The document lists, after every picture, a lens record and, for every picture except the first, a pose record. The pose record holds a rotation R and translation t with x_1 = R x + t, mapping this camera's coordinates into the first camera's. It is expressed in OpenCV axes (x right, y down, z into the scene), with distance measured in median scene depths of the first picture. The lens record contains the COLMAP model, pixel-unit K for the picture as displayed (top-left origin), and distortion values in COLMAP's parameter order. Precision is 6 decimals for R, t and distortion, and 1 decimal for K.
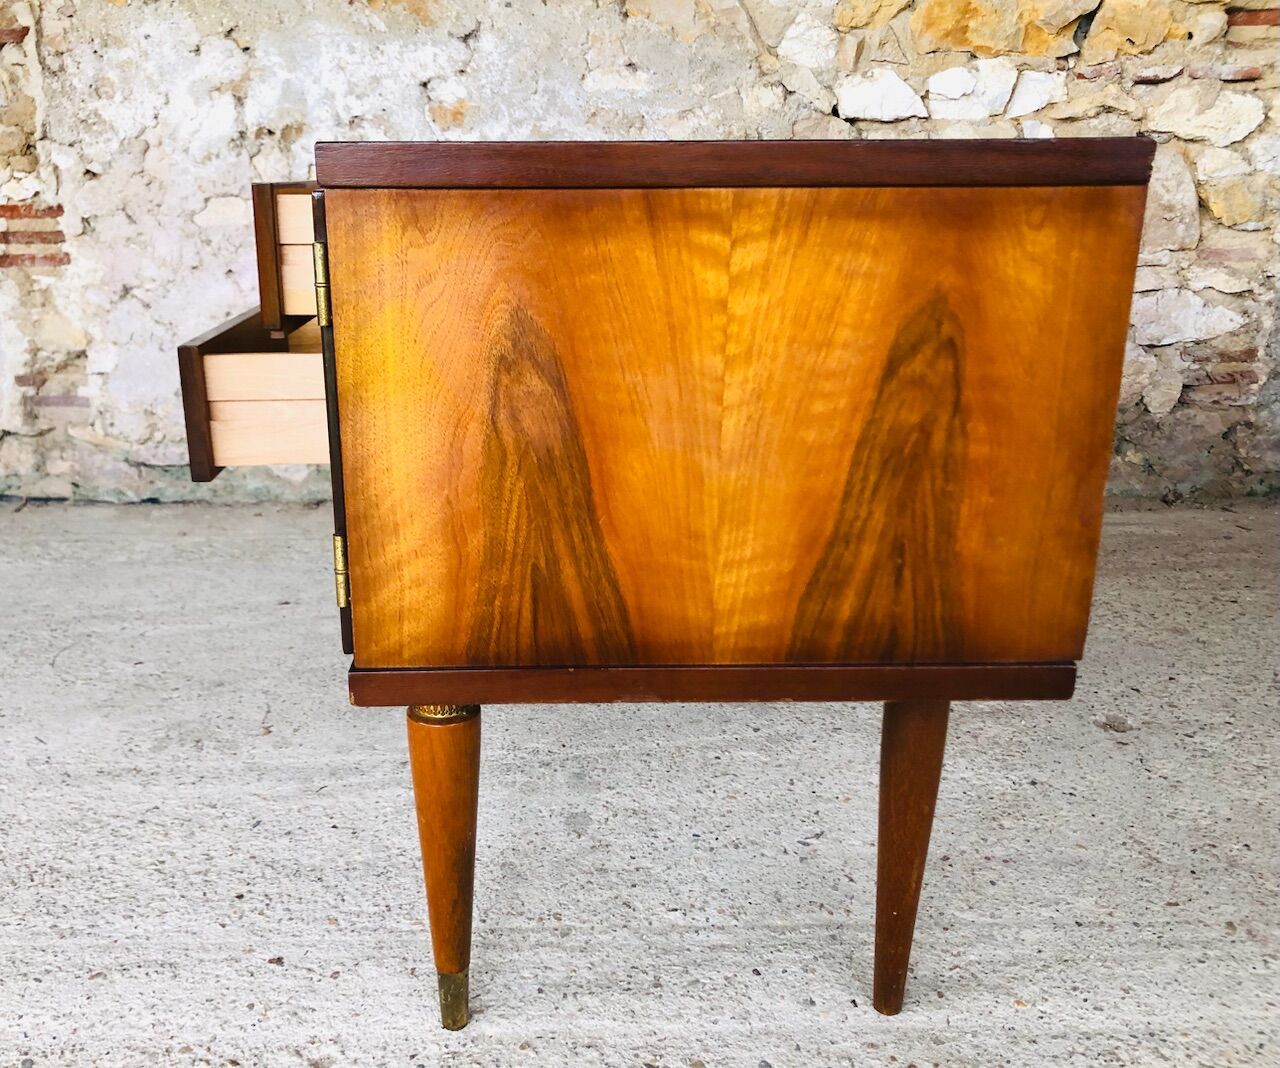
lens RADIAL K [[1178.3, 0, 561.0], [0, 1178.3, 528.9], [0, 0, 1]] dist [0.010518, 0.000000]
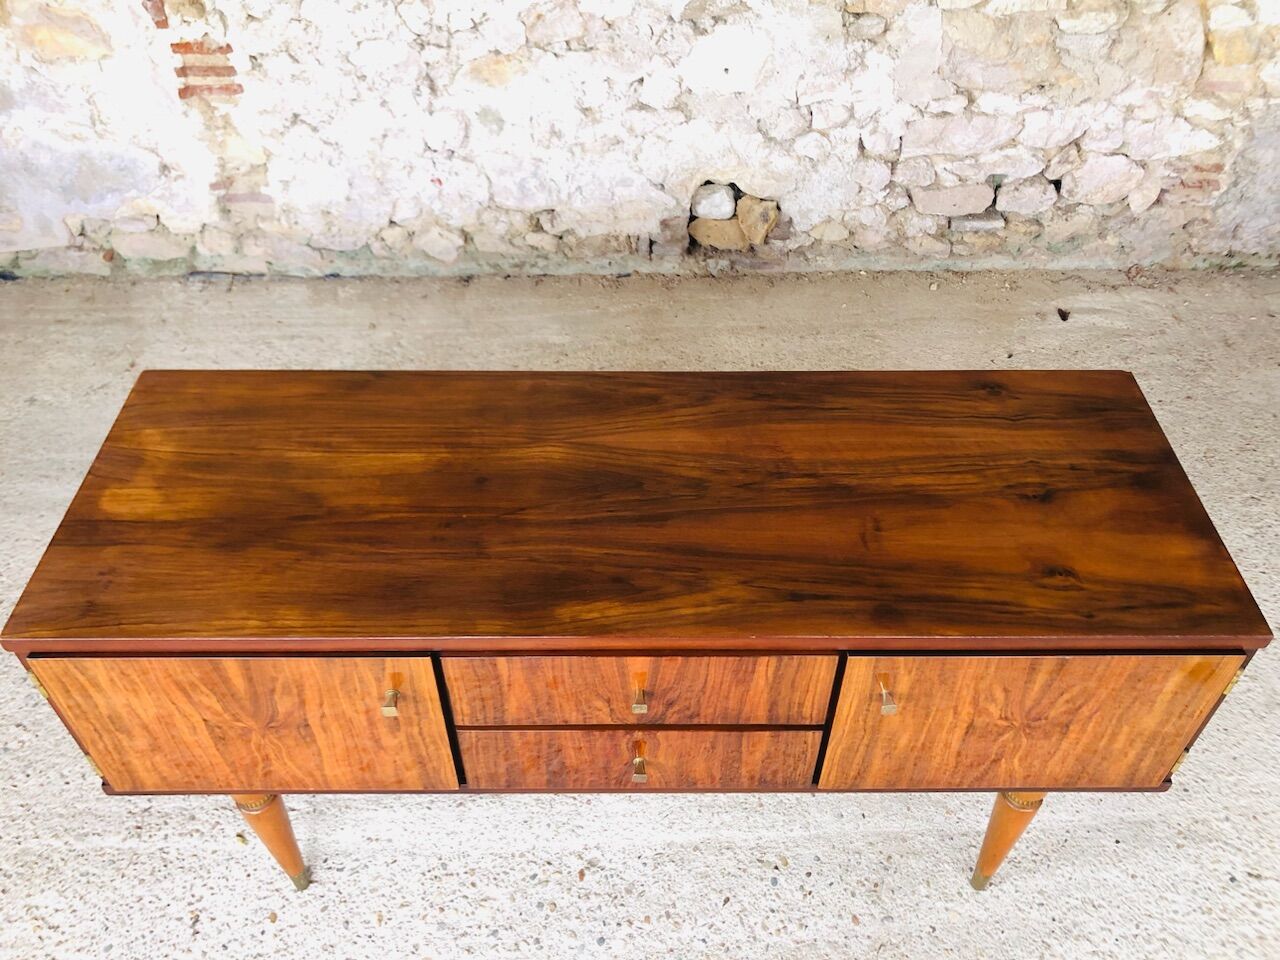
lens RADIAL K [[1056.2, 0, 641.8], [0, 1056.2, 470.8], [0, 0, 1]] dist [0.008691, 0.003814]
pose [[0.999133, -0.015403, 0.038676, -0.079730], [-0.003652, 0.893021, 0.450000, -0.408926], [-0.041470, -0.449751, 0.892191, -0.125345]]
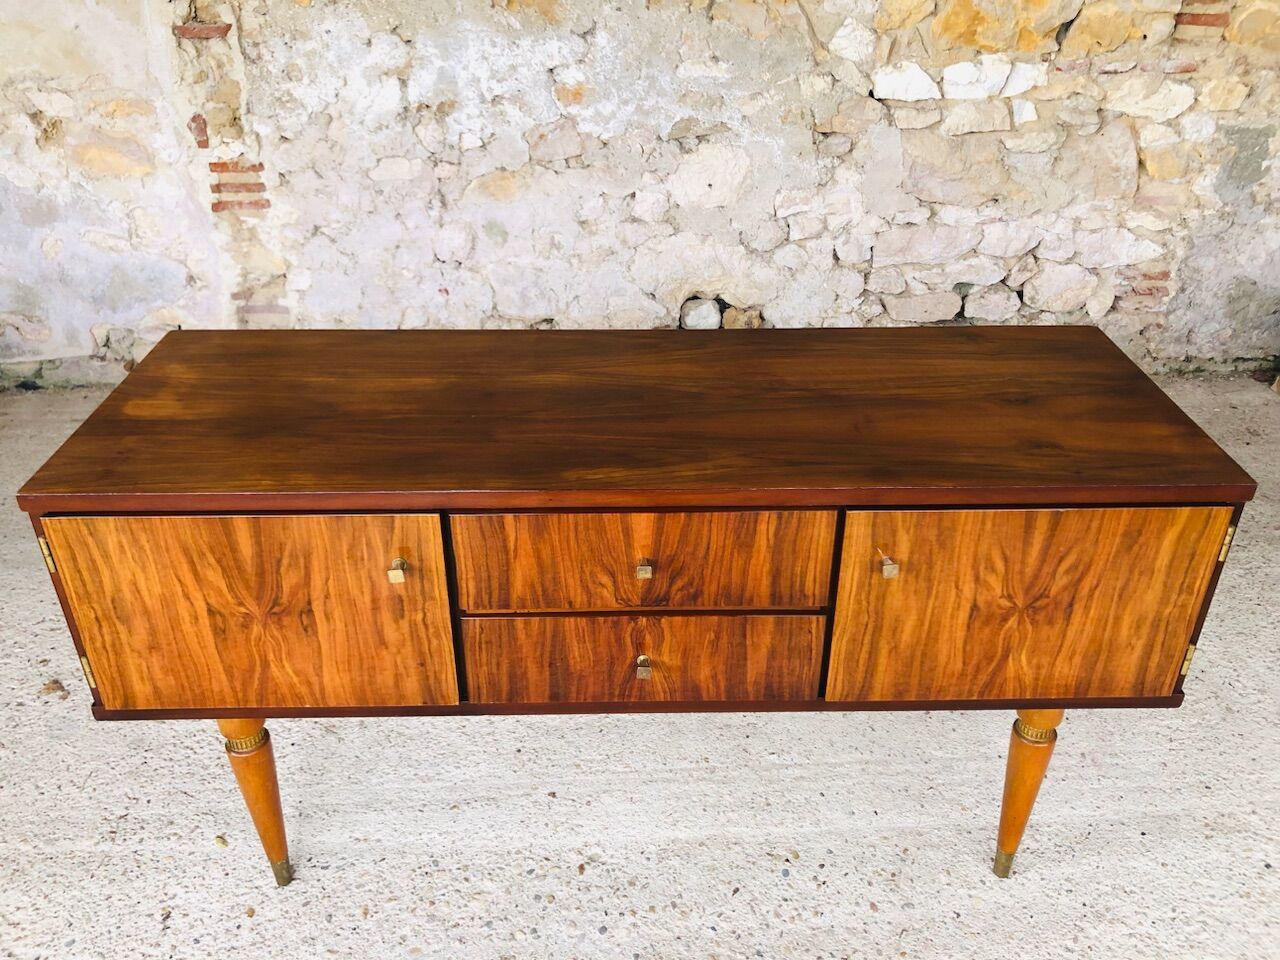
lens RADIAL K [[1056.2, 0, 641.6], [0, 1056.2, 468.9], [0, 0, 1]] dist [0.008691, 0.003814]
pose [[0.998512, -0.014926, 0.052459, -0.091109], [0.002887, 0.974940, 0.222449, -0.228423], [-0.054465, -0.221966, 0.973532, -0.217406]]
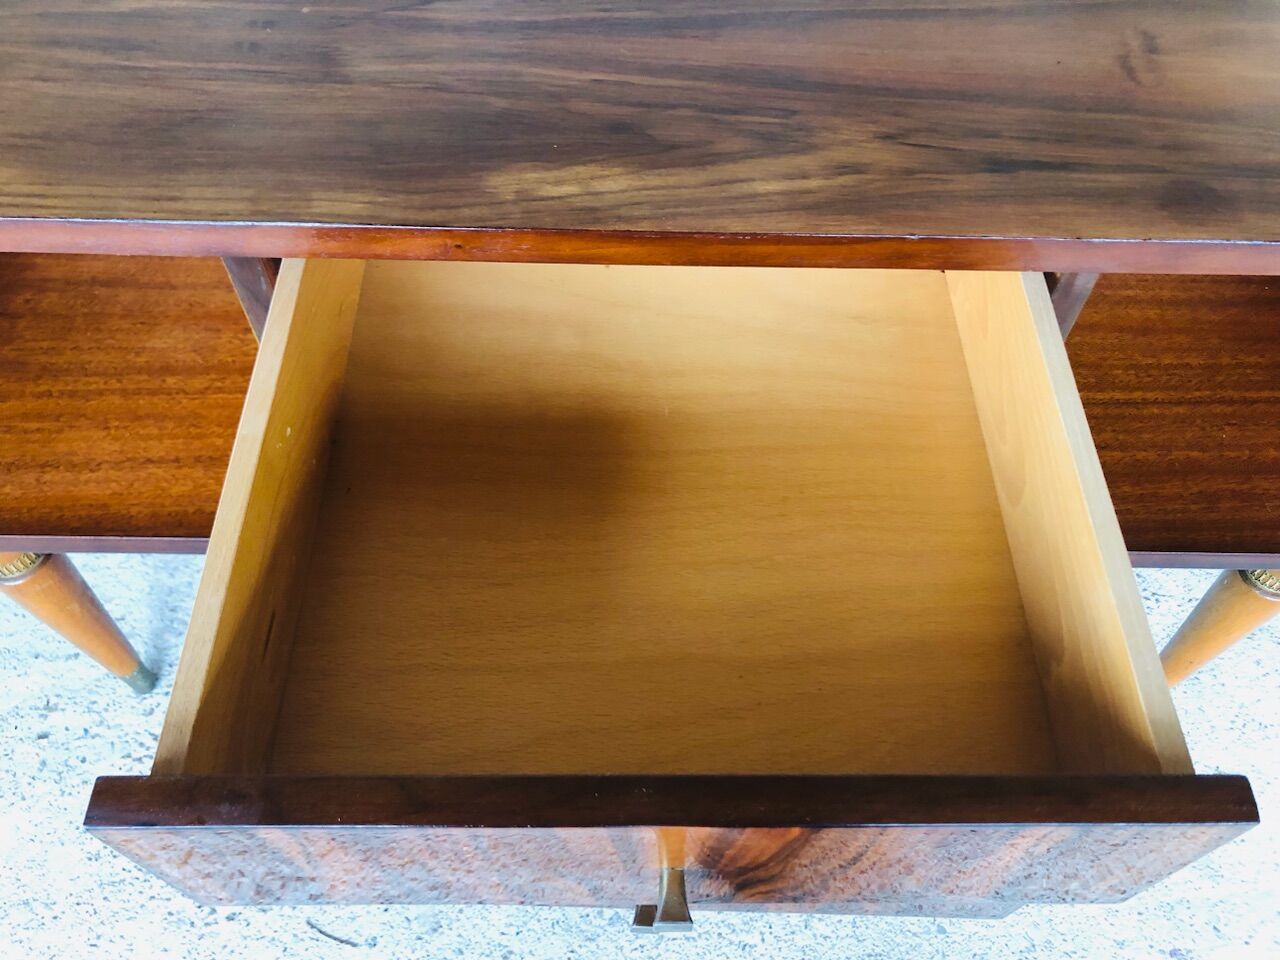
lens RADIAL K [[1056.2, 0, 637.2], [0, 1056.2, 476.6], [0, 0, 1]] dist [0.008691, 0.003814]
pose [[0.999181, -0.004634, 0.040194, -0.078532], [-0.021468, 0.781341, 0.623736, -0.204684], [-0.034296, -0.624088, 0.780601, 0.083813]]
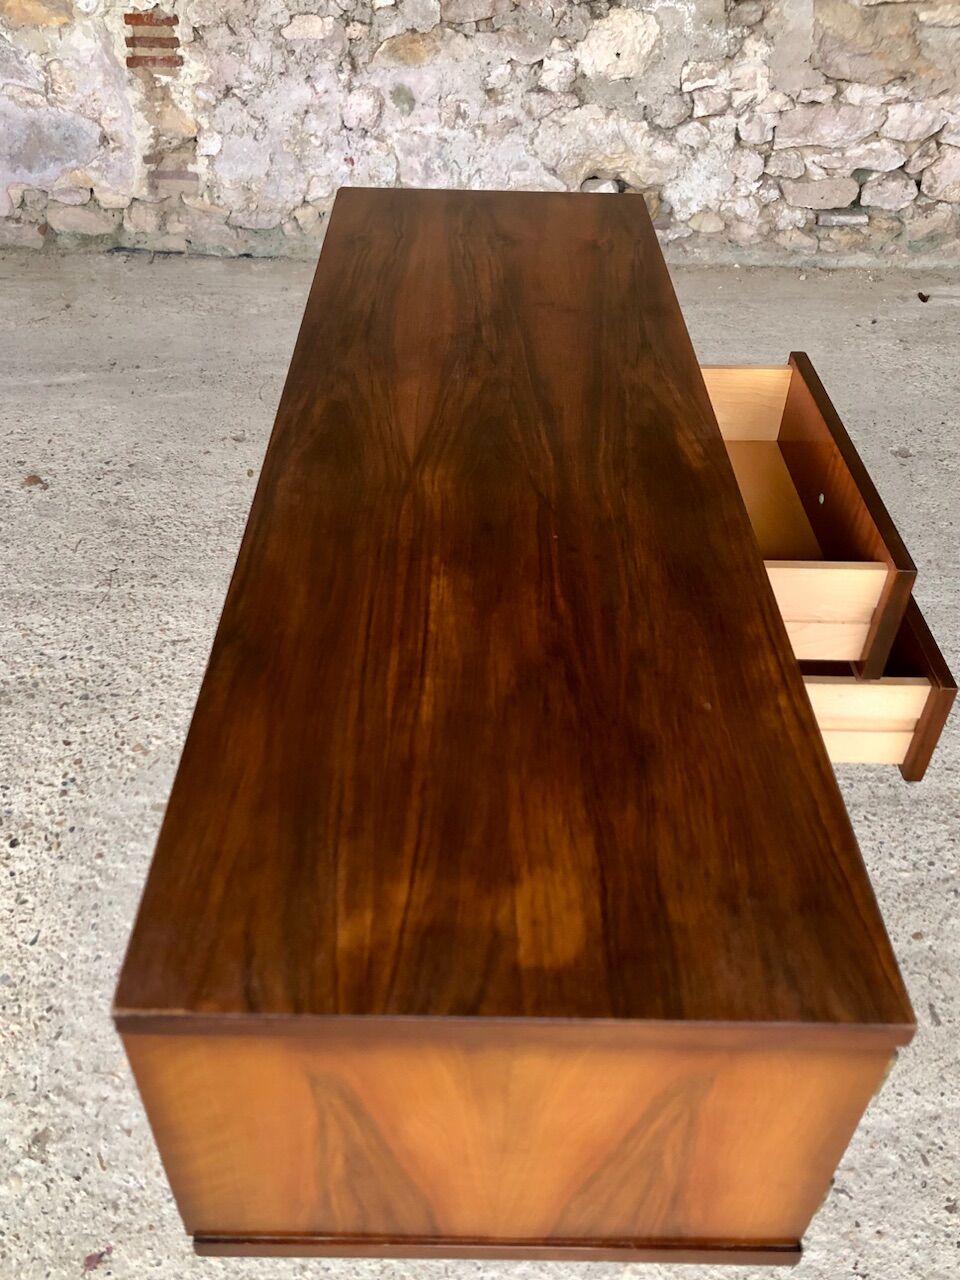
lens RADIAL K [[1131.7, 0, 463.9], [0, 1131.7, 628.8], [0, 0, 1]] dist [0.016148, 0.008372]
pose [[0.999418, 0.014994, 0.030635, -0.155790], [-0.025329, 0.927794, 0.372232, -0.139589], [-0.022842, -0.372791, 0.927634, -0.441617]]
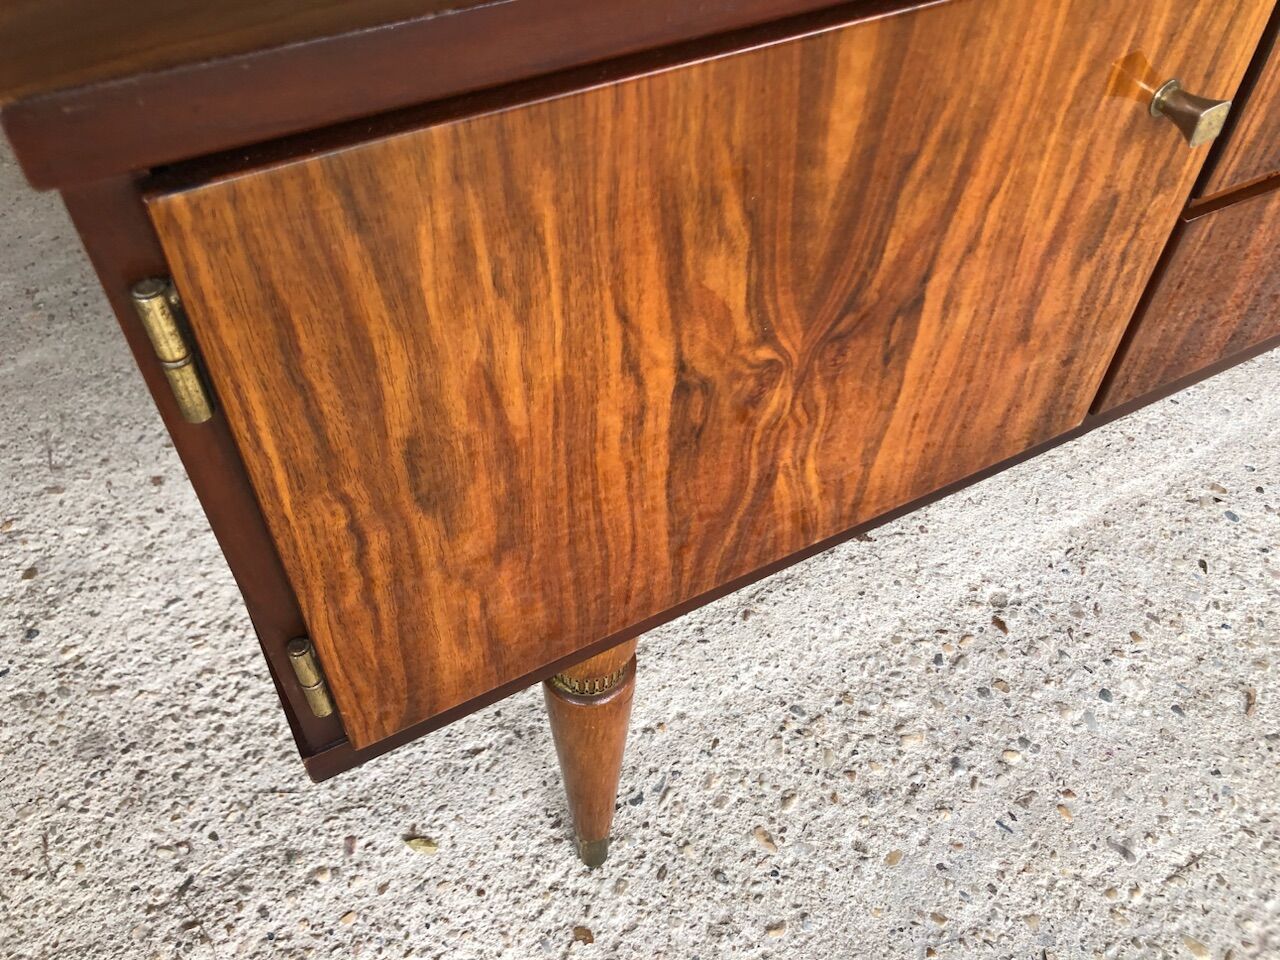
lens RADIAL K [[1056.2, 0, 650.1], [0, 1056.2, 469.6], [0, 0, 1]] dist [0.008691, 0.003814]
pose [[0.856199, -0.358839, 0.371696, -0.374804], [0.121857, 0.839404, 0.529672, -0.115756], [-0.502070, -0.408211, 0.762424, 0.186423]]
